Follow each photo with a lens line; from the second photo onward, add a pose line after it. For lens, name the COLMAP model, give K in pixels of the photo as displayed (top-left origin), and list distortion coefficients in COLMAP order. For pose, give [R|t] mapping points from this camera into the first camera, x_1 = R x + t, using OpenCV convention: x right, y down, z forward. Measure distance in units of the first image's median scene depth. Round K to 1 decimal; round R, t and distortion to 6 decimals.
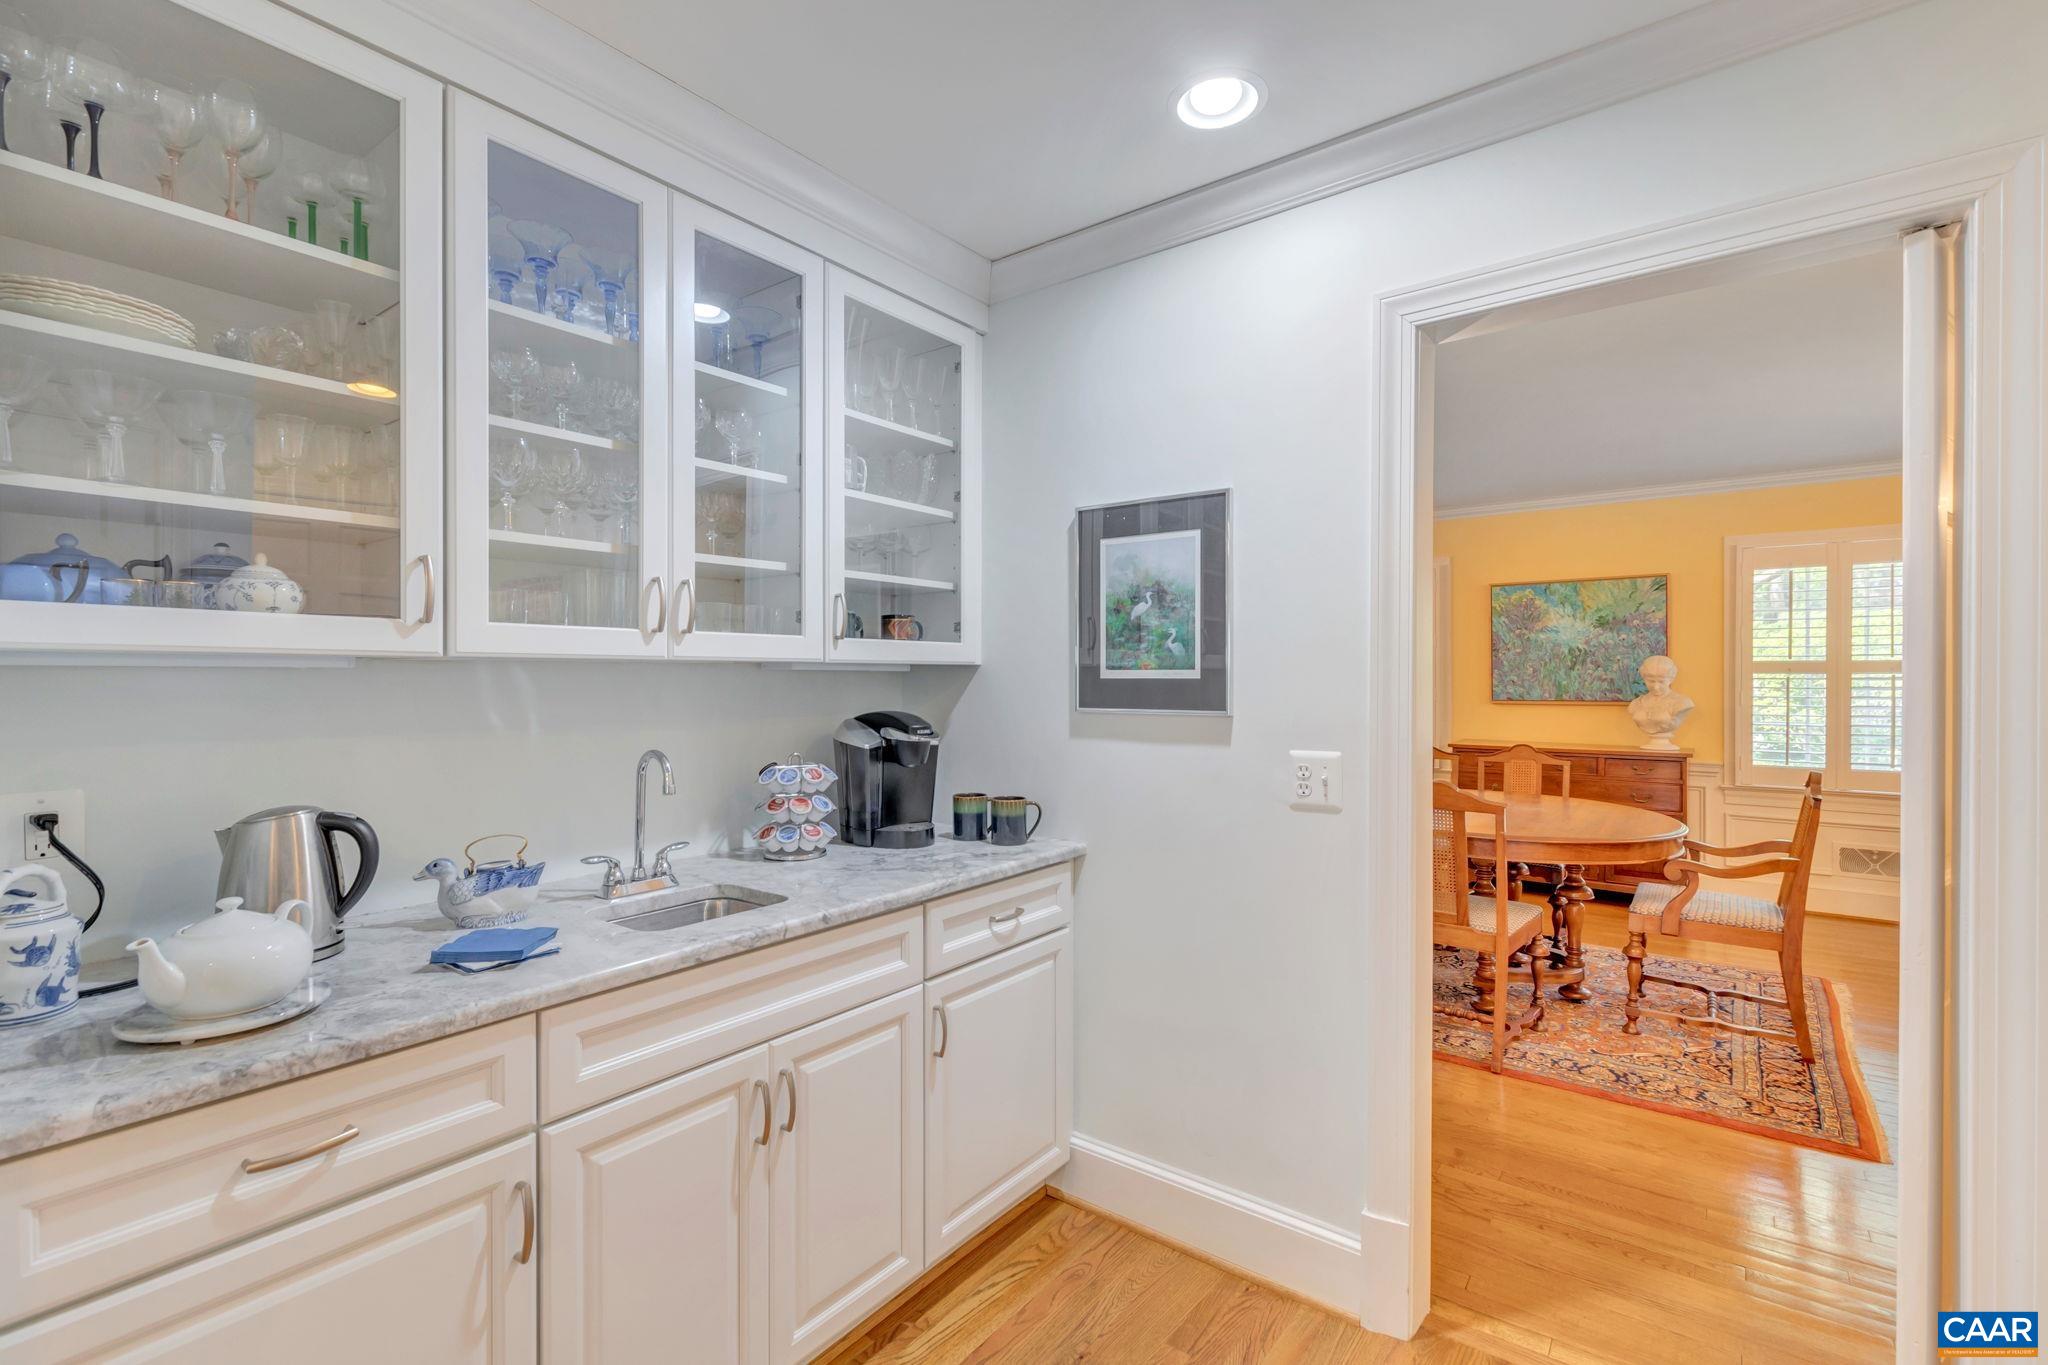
lens RADIAL K [[900.9, 0, 1015.2], [0, 900.9, 680.9], [0, 0, 1]] dist [0.003423, -0.000721]
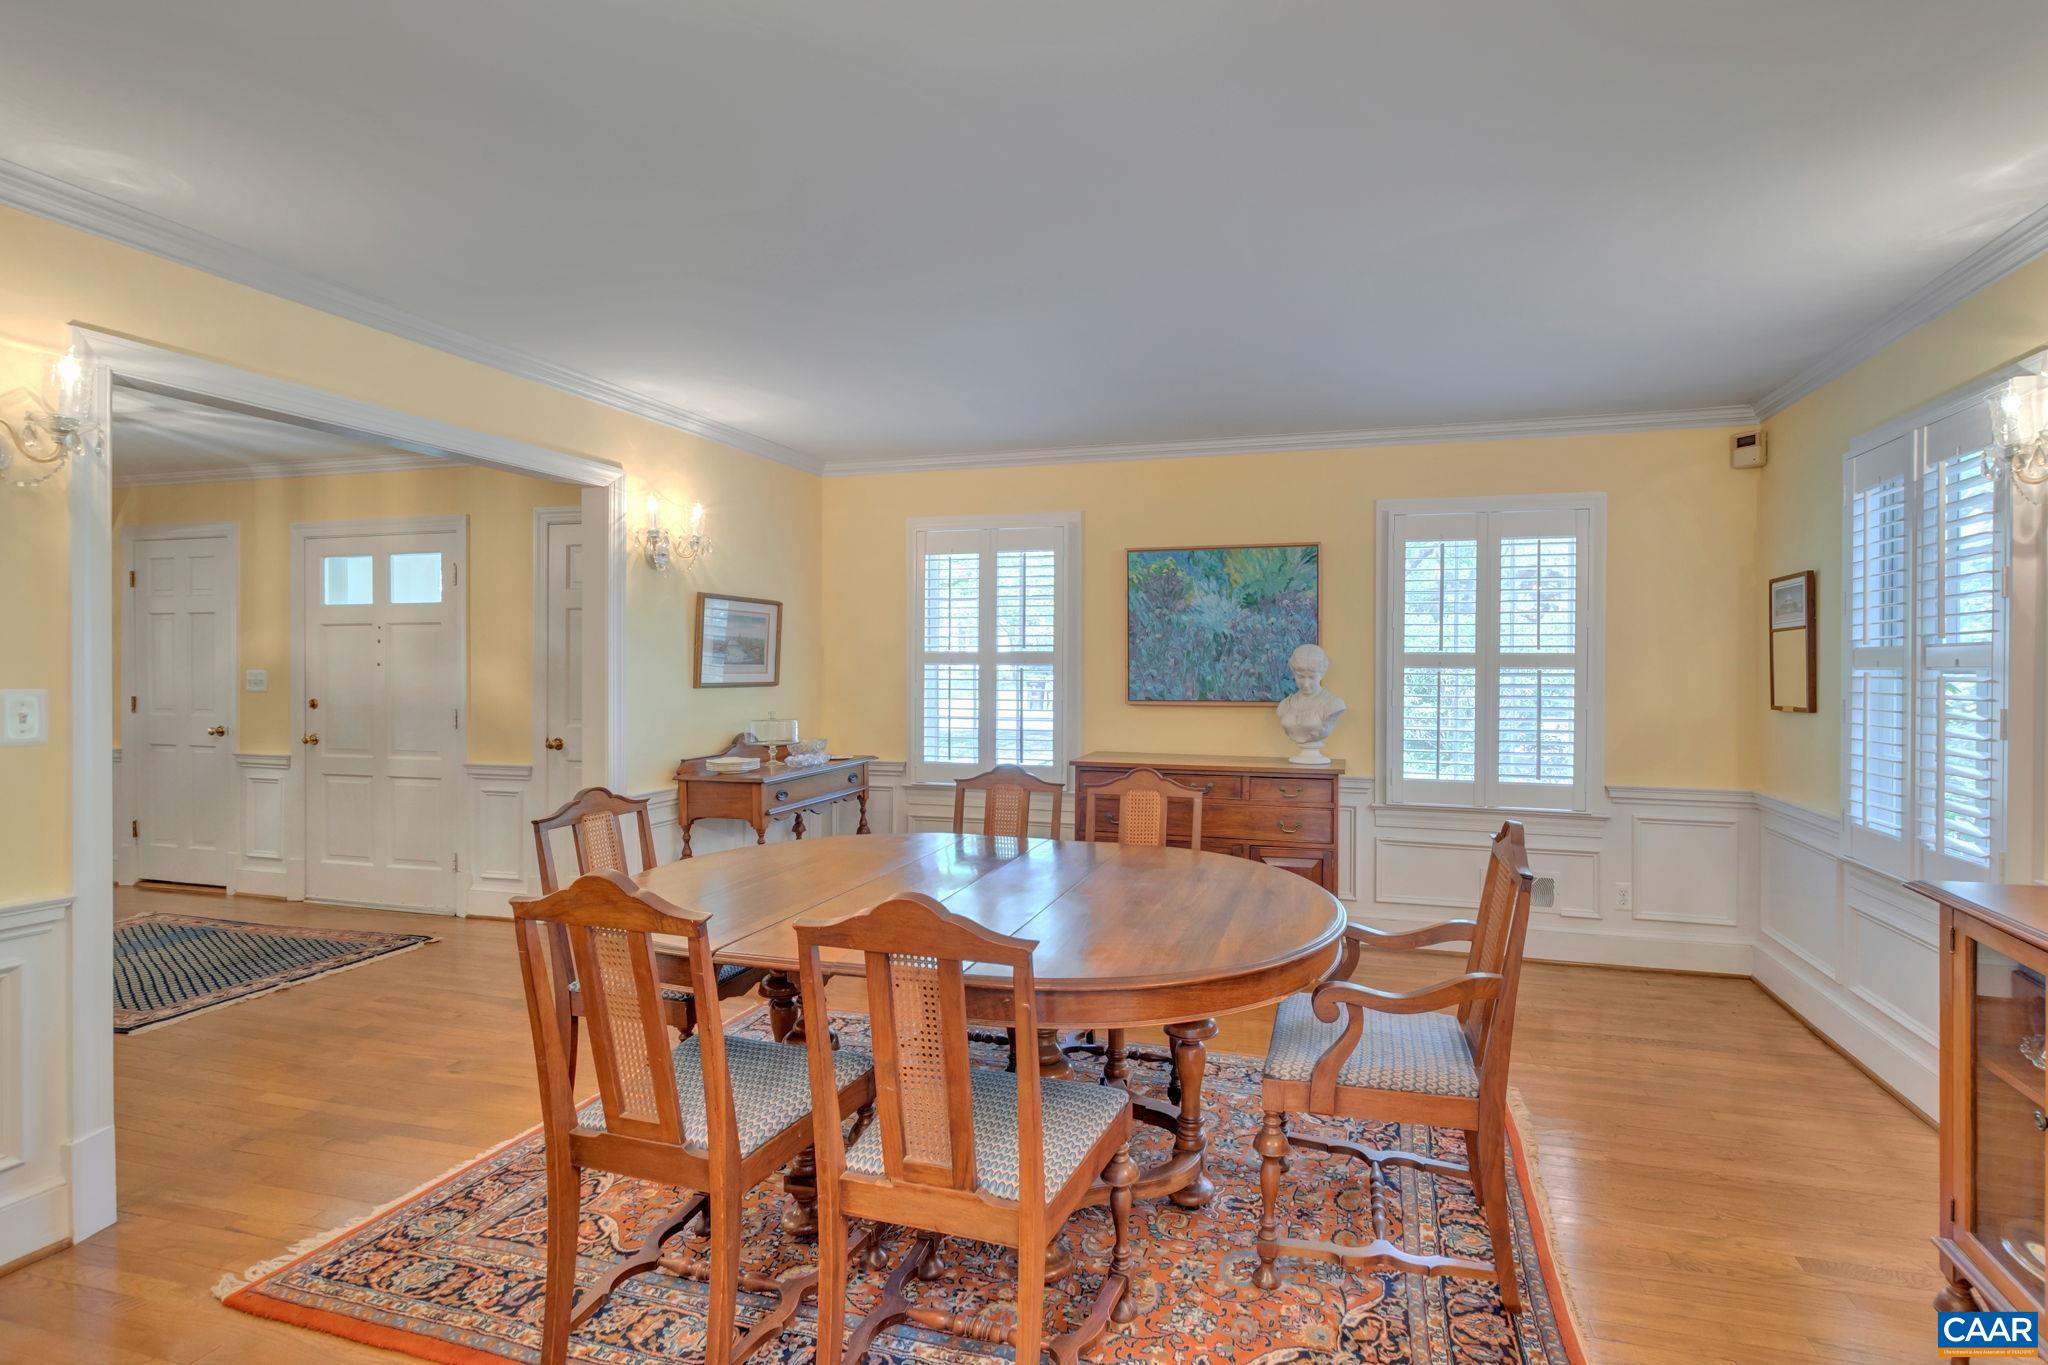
lens RADIAL K [[936.2, 0, 1091.7], [0, 936.2, 673.3], [0, 0, 1]] dist [0.004112, -0.000409]
pose [[0.924699, 0.003094, 0.380686, 0.227851], [-0.004330, 0.999988, 0.002392, -0.003815], [-0.380674, -0.003861, 0.924701, 0.318200]]
